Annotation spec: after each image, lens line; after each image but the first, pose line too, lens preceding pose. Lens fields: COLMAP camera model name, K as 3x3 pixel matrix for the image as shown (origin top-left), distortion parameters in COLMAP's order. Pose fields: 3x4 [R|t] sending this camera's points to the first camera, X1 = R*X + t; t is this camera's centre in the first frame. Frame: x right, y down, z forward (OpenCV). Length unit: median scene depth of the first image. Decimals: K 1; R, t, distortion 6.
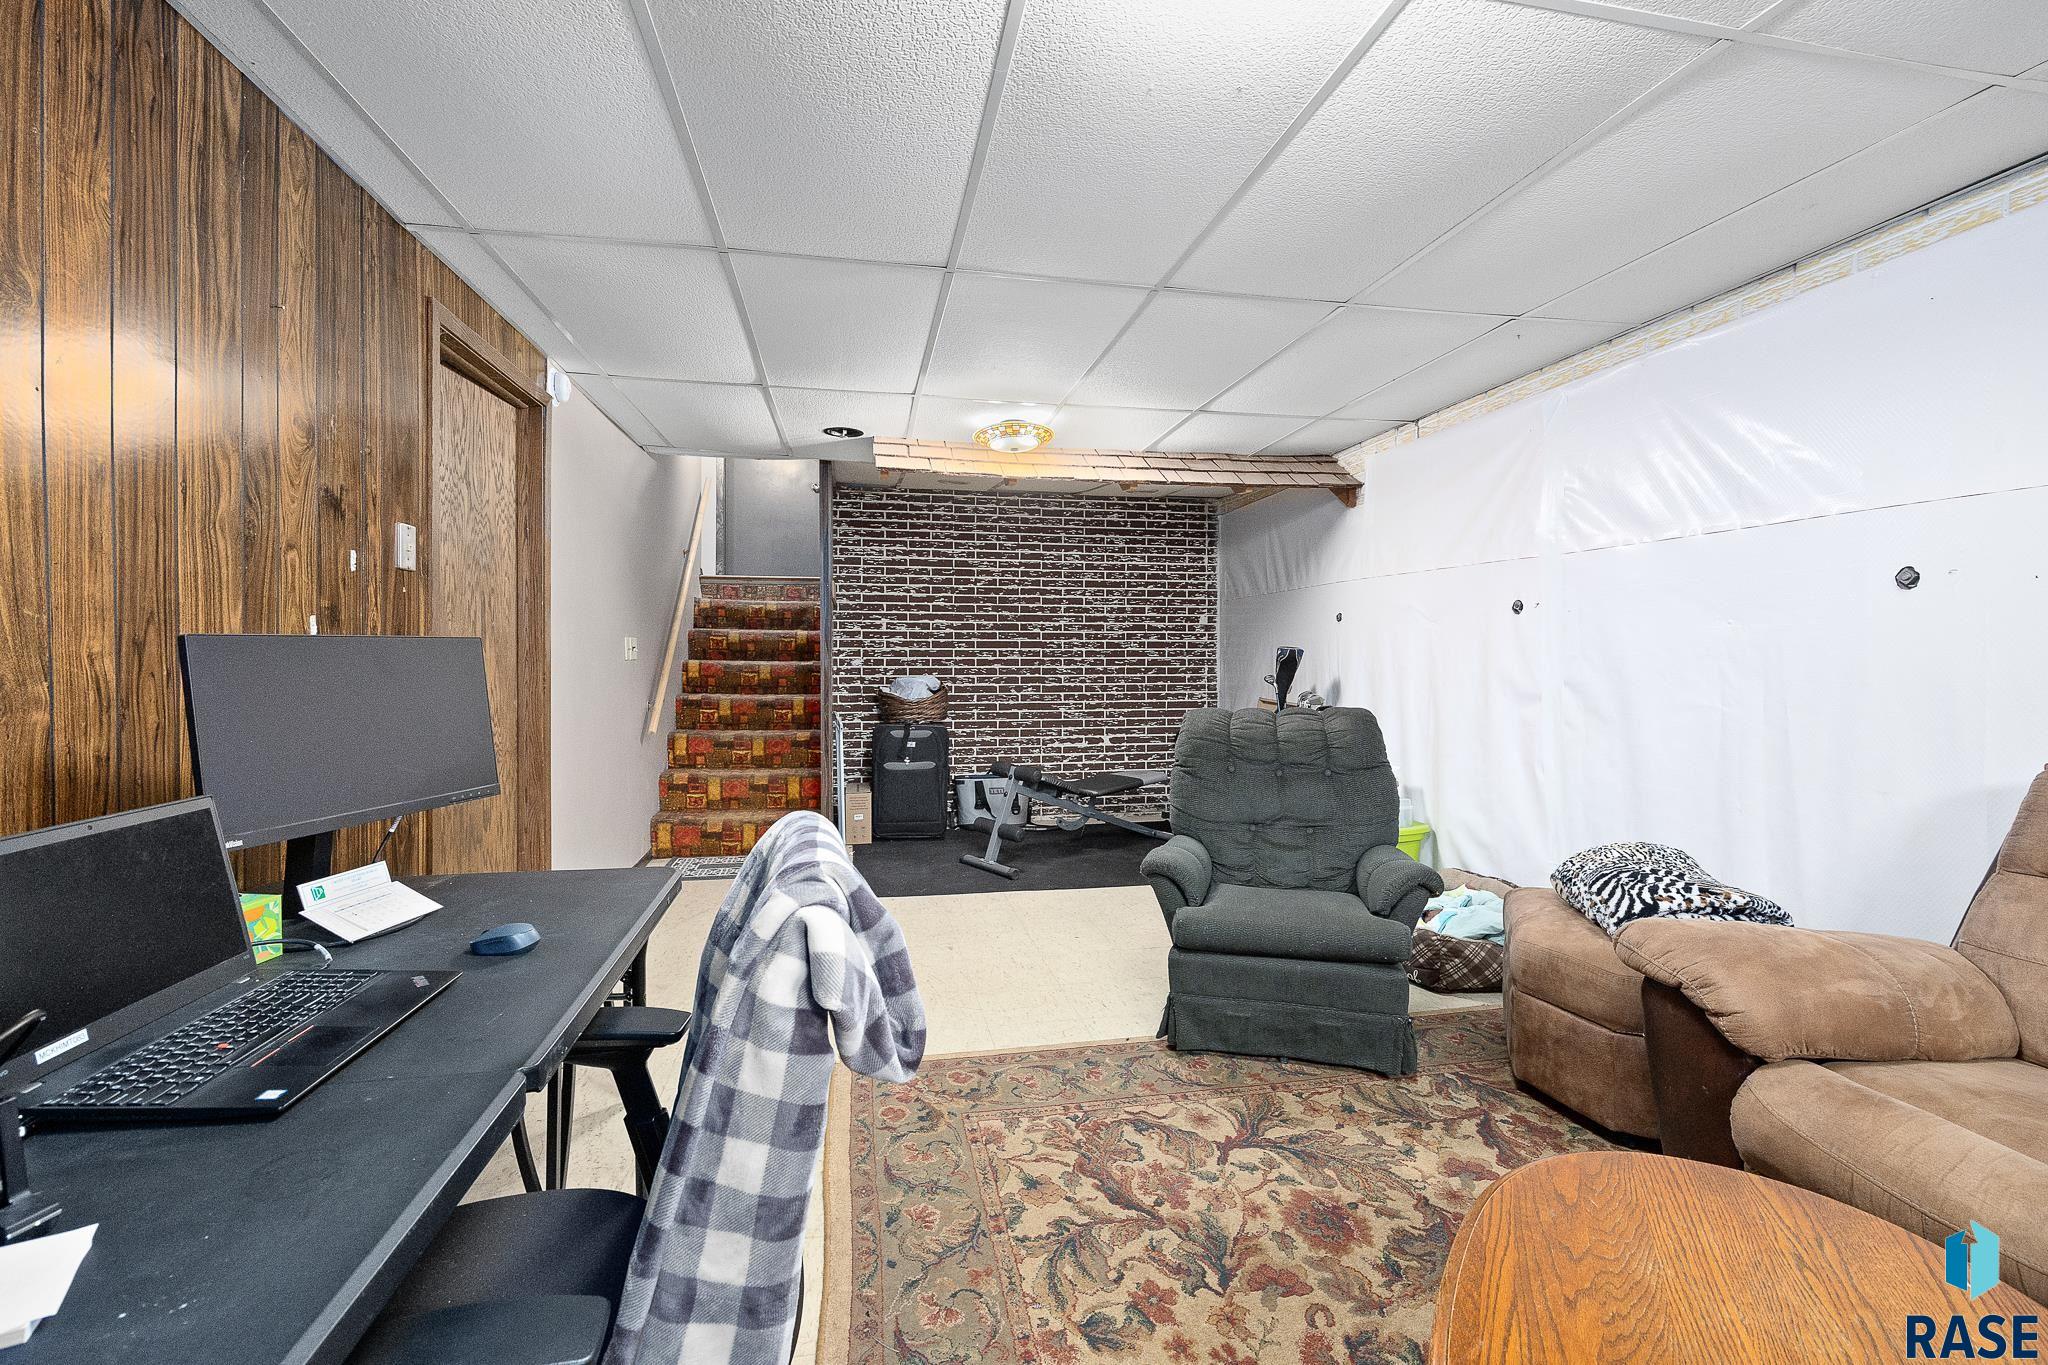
lens RADIAL K [[866.3, 0, 1030.5], [0, 866.3, 620.2], [0, 0, 1]] dist [-0.000039, -0.000360]
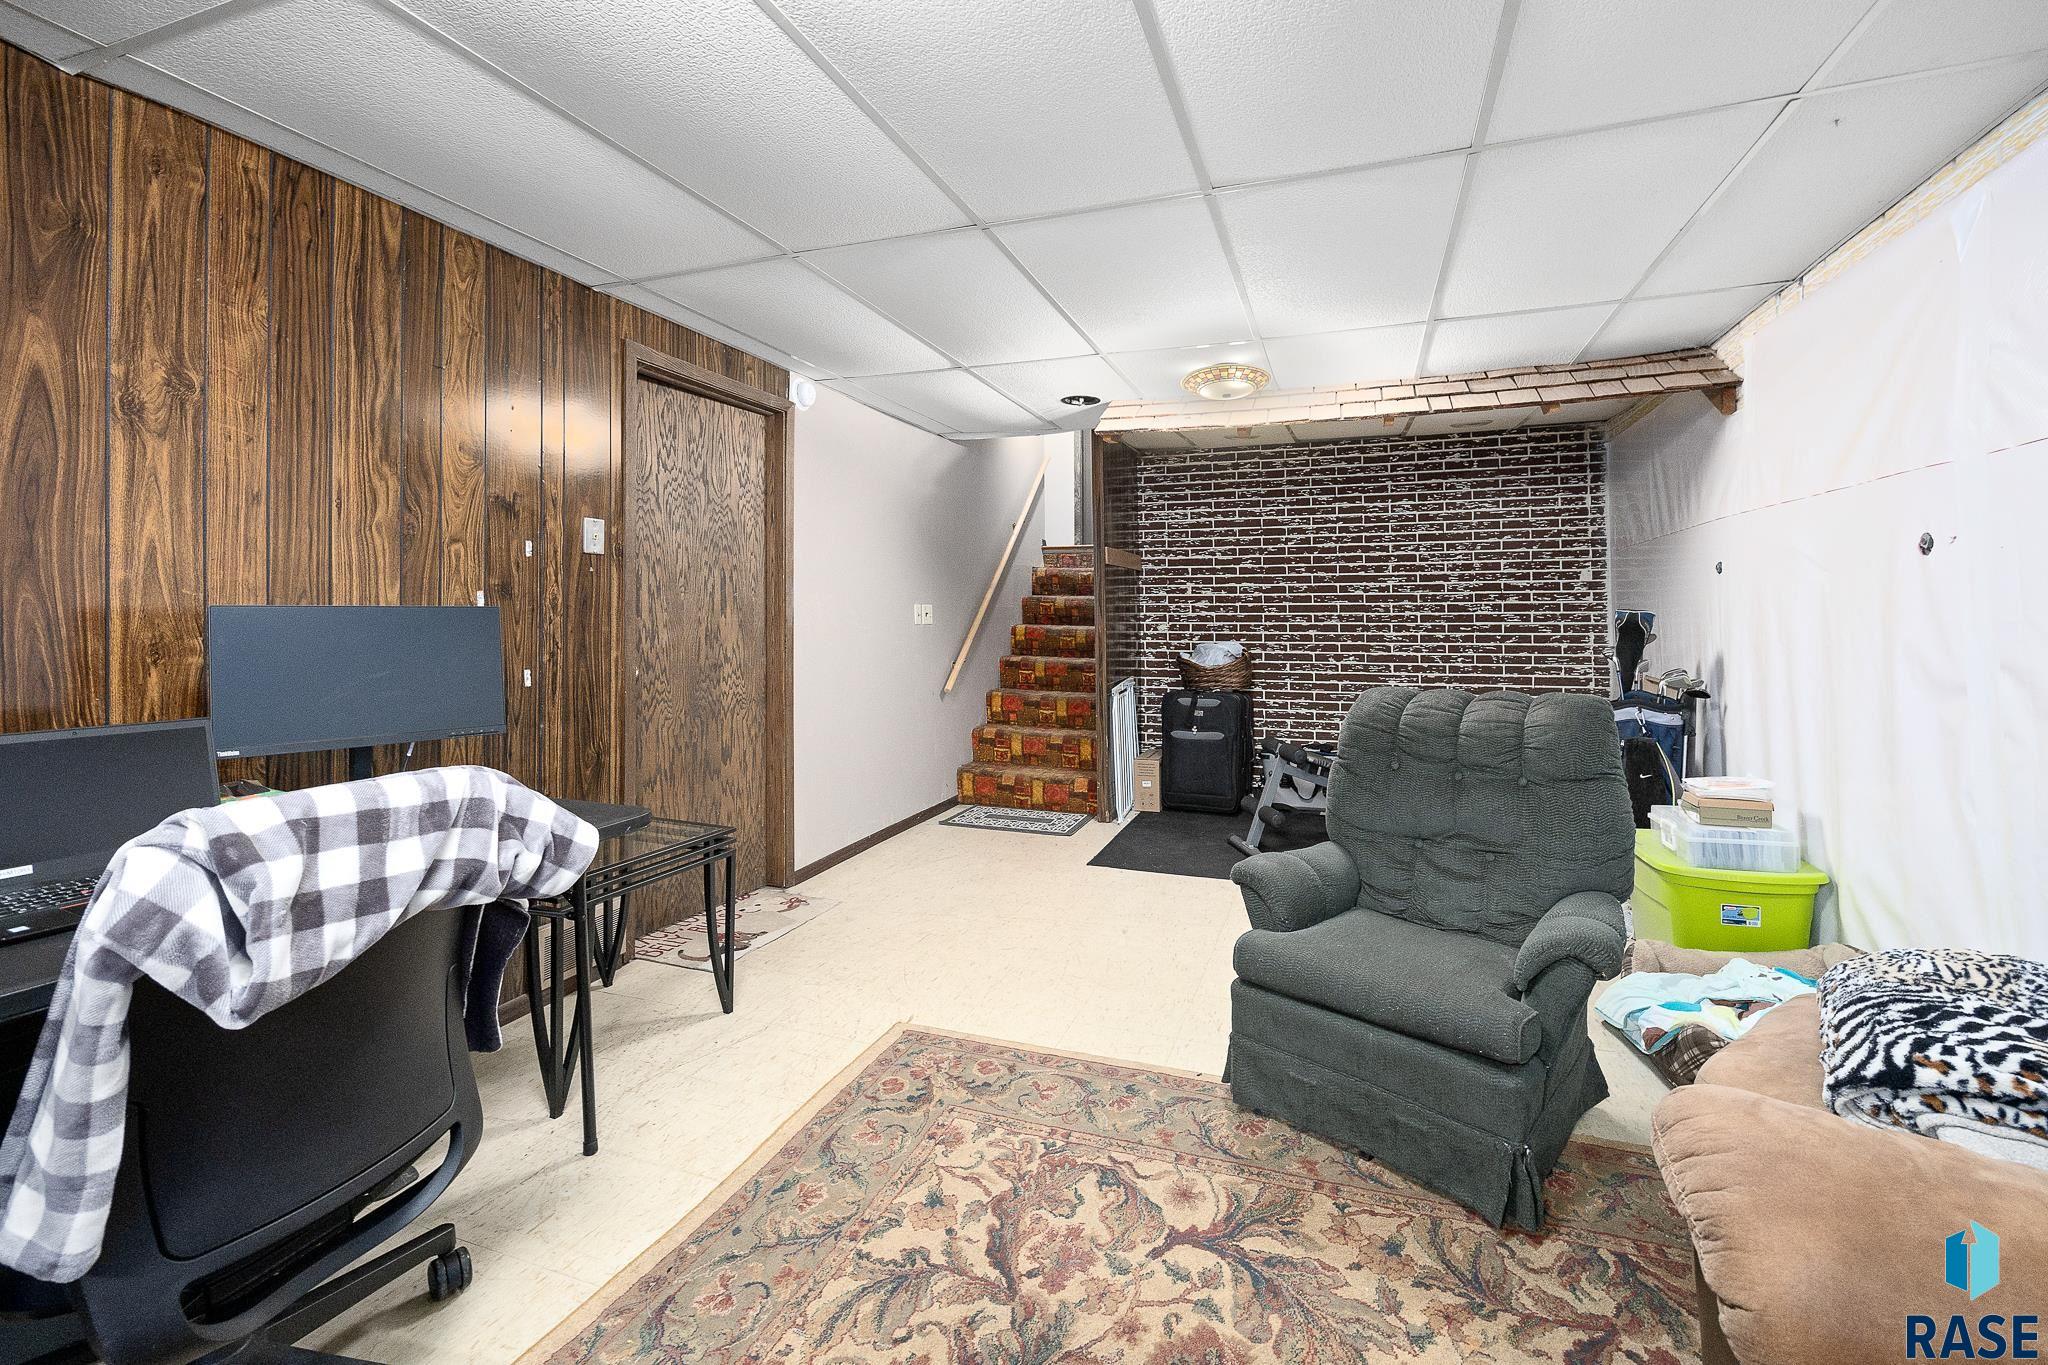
lens RADIAL K [[855.1, 0, 1069.4], [0, 855.1, 570.7], [0, 0, 1]] dist [-0.004078, -0.000071]
pose [[0.868587, -0.028887, -0.494694, 0.201540], [0.020161, 0.999533, -0.022966, 0.004025], [0.495127, 0.009974, 0.868764, 0.097608]]
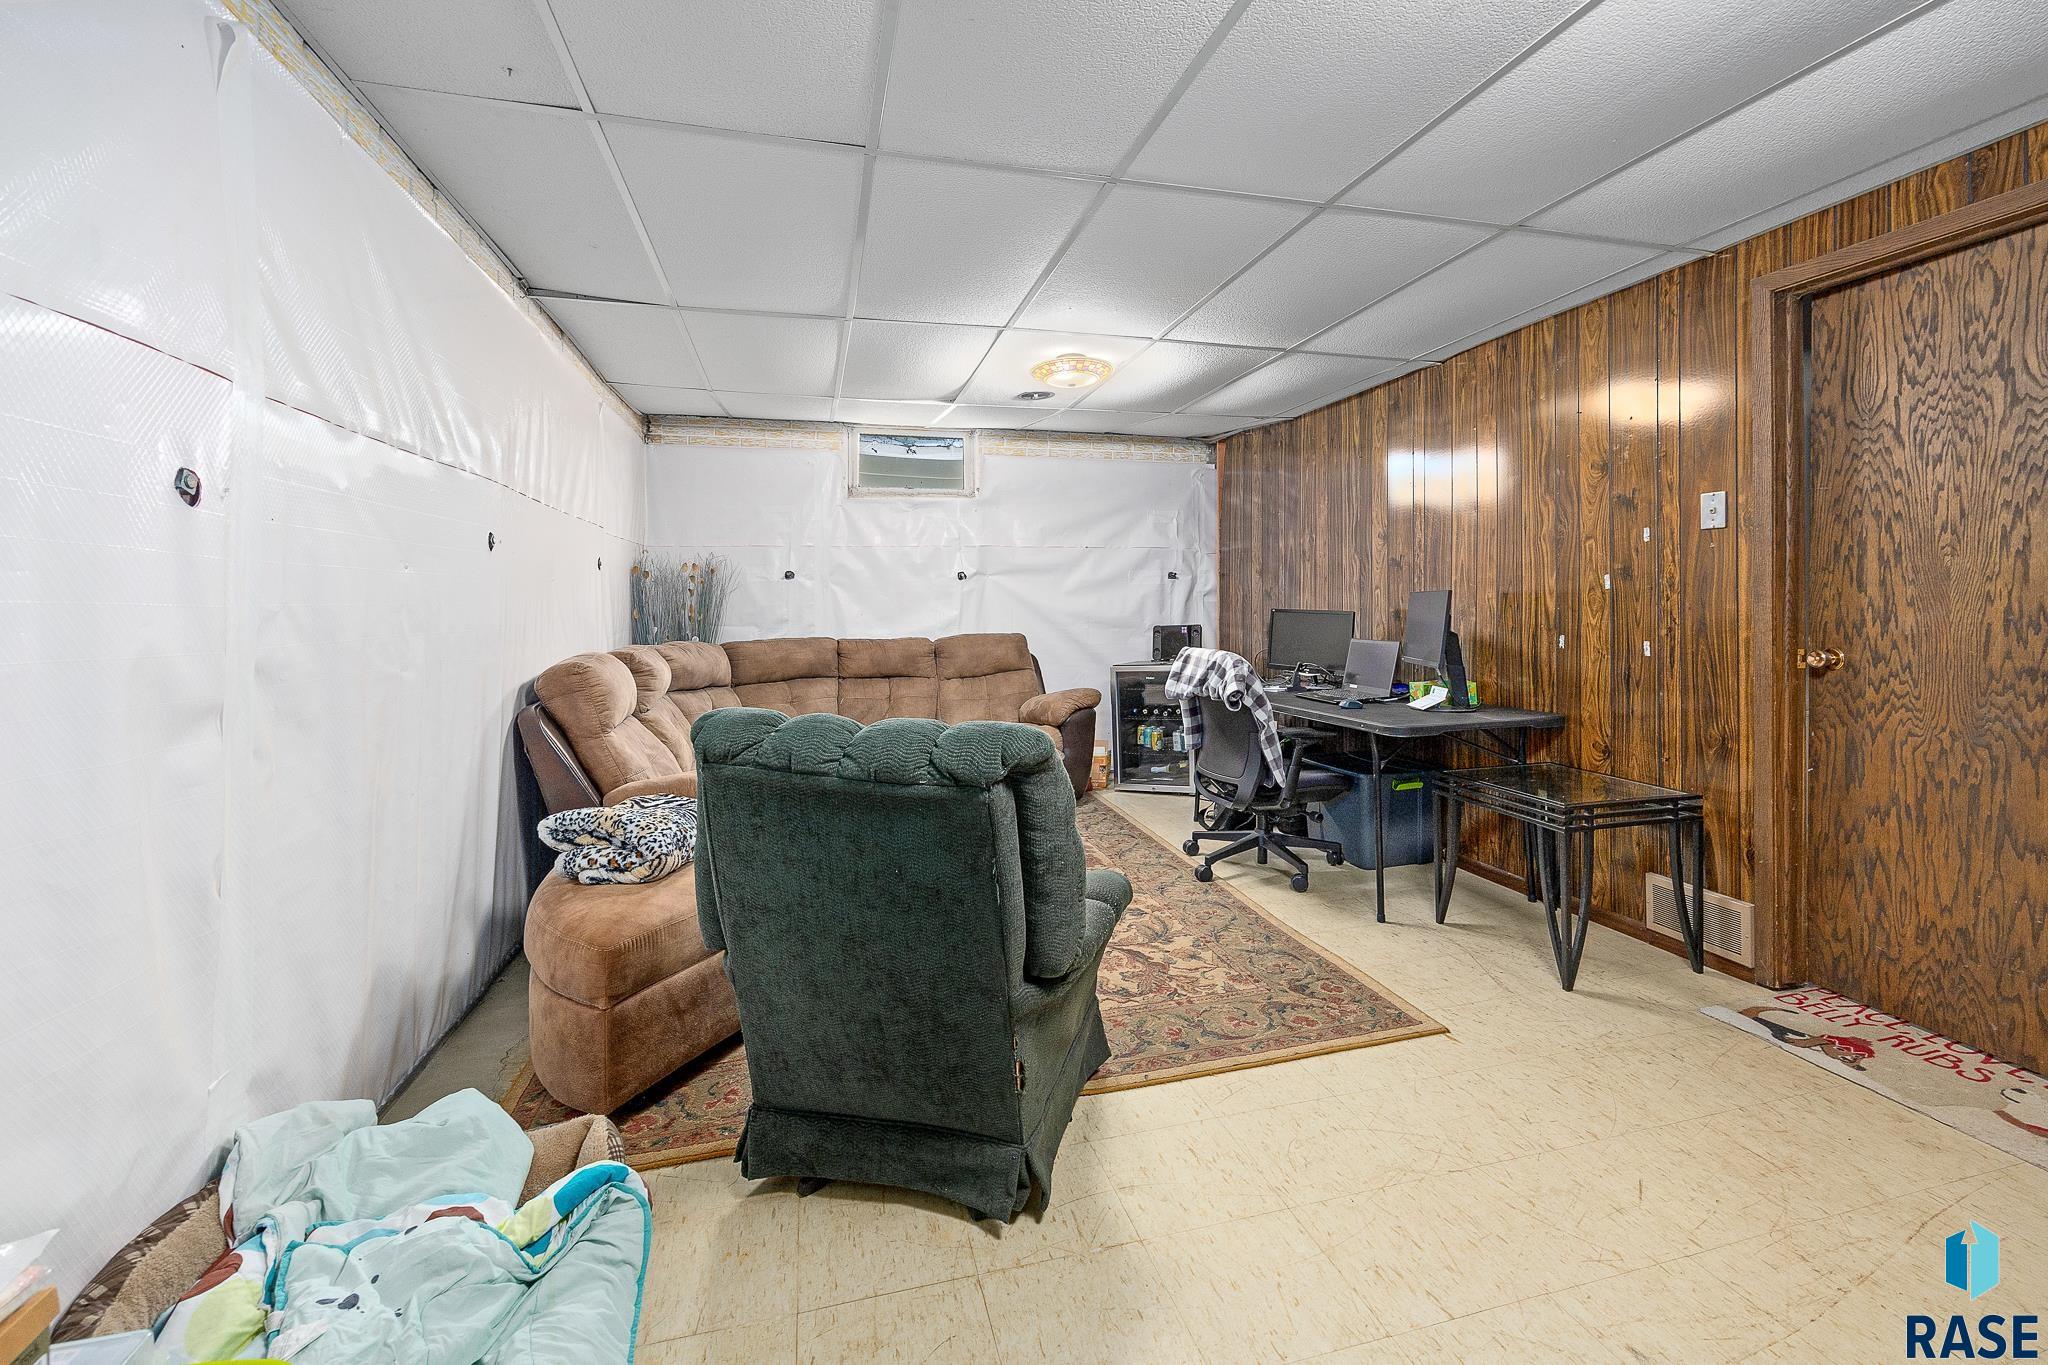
lens RADIAL K [[866.3, 0, 1030.5], [0, 866.3, 620.2], [0, 0, 1]] dist [-0.000039, -0.000360]
pose [[-0.998780, 0.004621, -0.049158, 0.120285], [0.005624, 0.999778, -0.020286, 0.035784], [0.049053, -0.020537, -0.998585, 0.848686]]
